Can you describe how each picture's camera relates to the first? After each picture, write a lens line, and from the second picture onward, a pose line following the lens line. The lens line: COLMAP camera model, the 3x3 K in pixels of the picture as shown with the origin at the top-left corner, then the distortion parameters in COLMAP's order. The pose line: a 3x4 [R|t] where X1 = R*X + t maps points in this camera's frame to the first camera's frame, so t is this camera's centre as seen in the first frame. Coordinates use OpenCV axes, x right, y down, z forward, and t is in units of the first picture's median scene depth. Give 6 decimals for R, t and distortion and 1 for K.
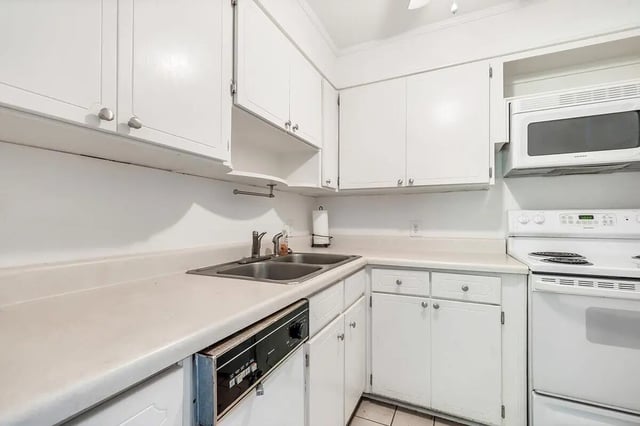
lens RADIAL K [[327.8, 0, 297.8], [0, 327.8, 216.4], [0, 0, 1]] dist [-0.000481, -0.000115]
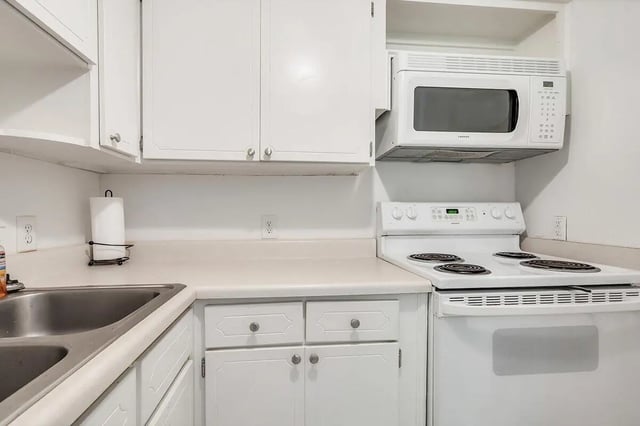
lens RADIAL K [[327.8, 0, 297.8], [0, 327.8, 216.4], [0, 0, 1]] dist [-0.000481, -0.000115]
pose [[0.872814, -0.005398, 0.488024, 0.095358], [-0.005075, 0.999784, 0.020135, 0.000976], [-0.488027, -0.020051, 0.872598, 0.451728]]
